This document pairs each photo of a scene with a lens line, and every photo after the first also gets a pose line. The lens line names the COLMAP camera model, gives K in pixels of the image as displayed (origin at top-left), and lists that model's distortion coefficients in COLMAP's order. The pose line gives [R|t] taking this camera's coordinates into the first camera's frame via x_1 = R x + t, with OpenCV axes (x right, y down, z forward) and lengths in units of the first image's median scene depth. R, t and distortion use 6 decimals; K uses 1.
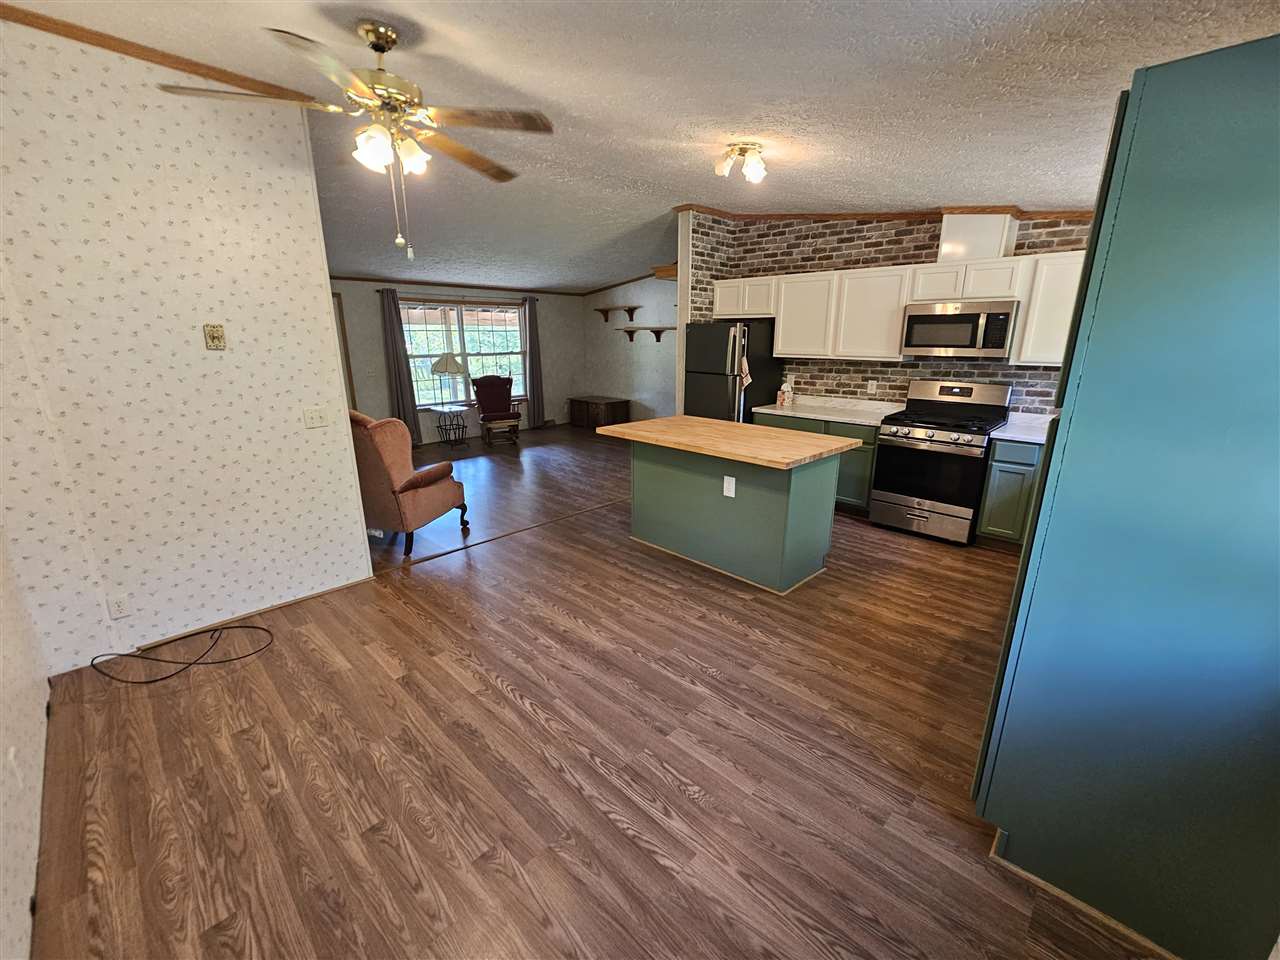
lens RADIAL K [[522.3, 0, 640.3], [0, 522.3, 480.2], [0, 0, 1]] dist [-0.001266, -0.000479]
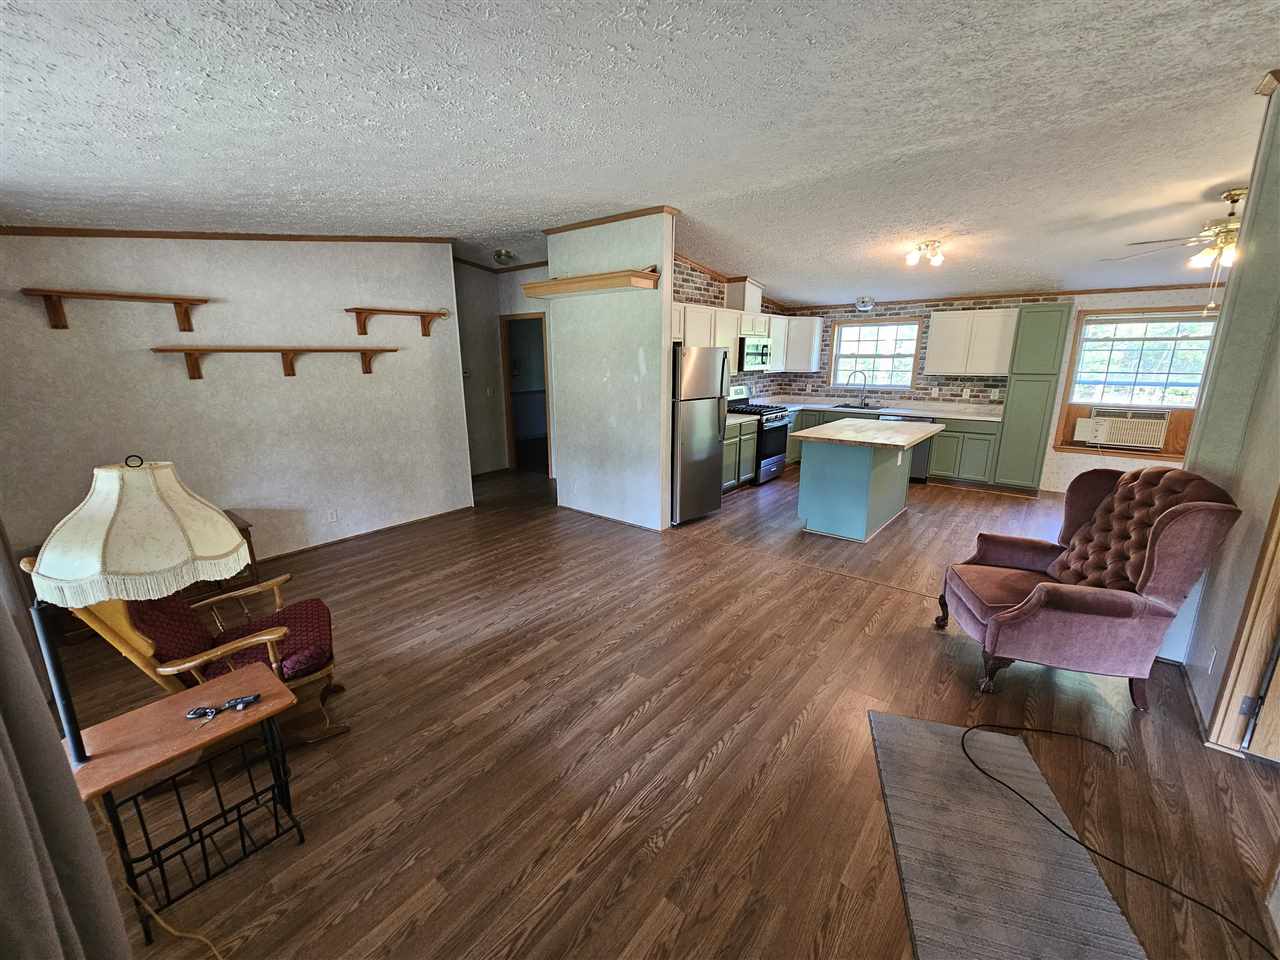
lens RADIAL K [[522.3, 0, 636.8], [0, 522.3, 479.2], [0, 0, 1]] dist [-0.001266, -0.000479]
pose [[-0.082305, -0.233971, 0.968754, -0.885562], [0.270292, 0.930378, 0.247667, -0.363546], [-0.959254, 0.282231, -0.013334, 1.263111]]
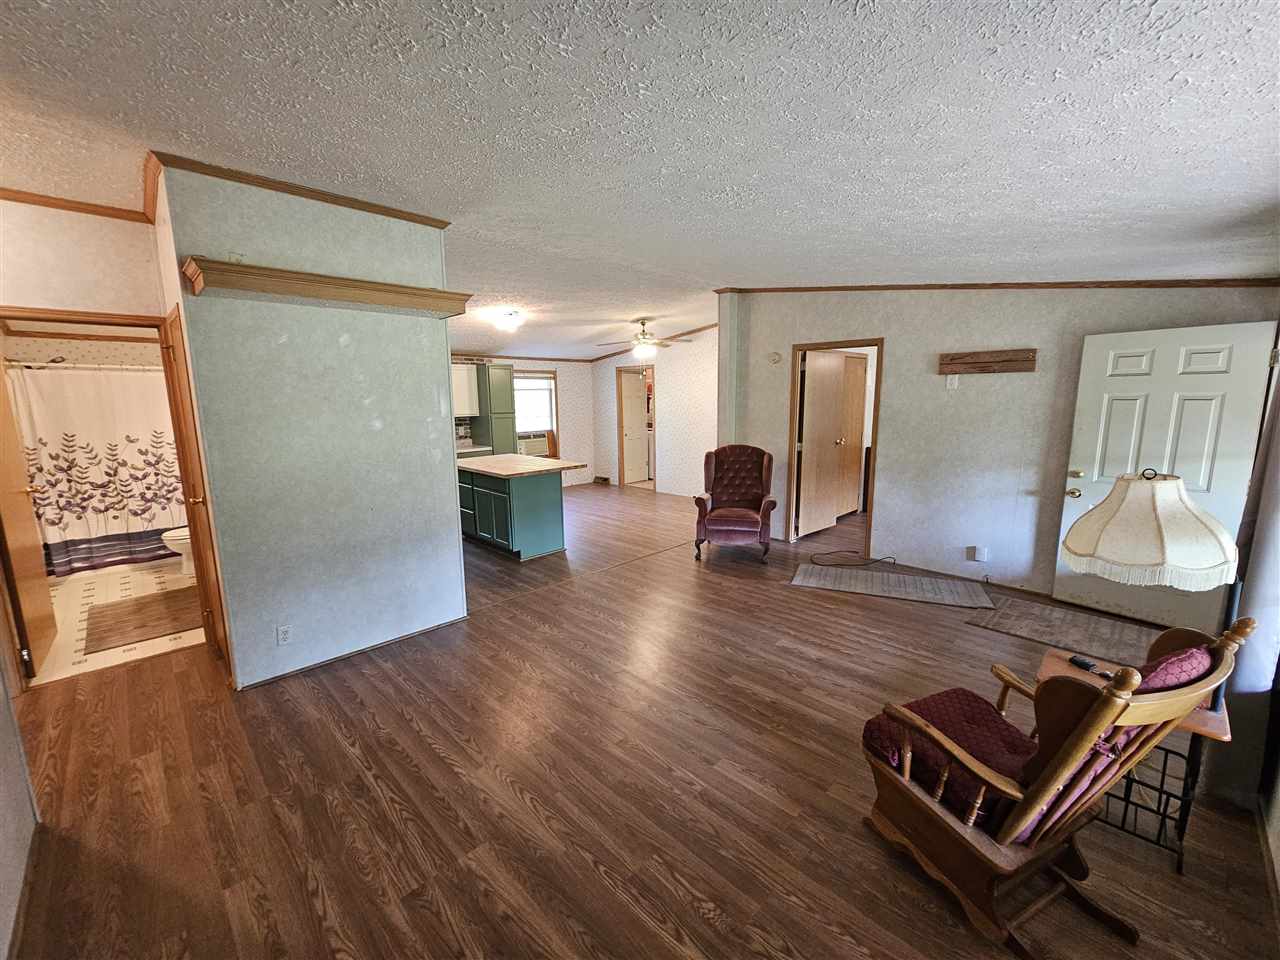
lens RADIAL K [[522.3, 0, 638.5], [0, 522.3, 476.3], [0, 0, 1]] dist [-0.001266, -0.000479]
pose [[-0.999679, 0.006385, 0.024503, -0.211929], [0.015907, 0.911250, 0.411546, -0.536354], [-0.019701, 0.411803, -0.911060, 1.884863]]
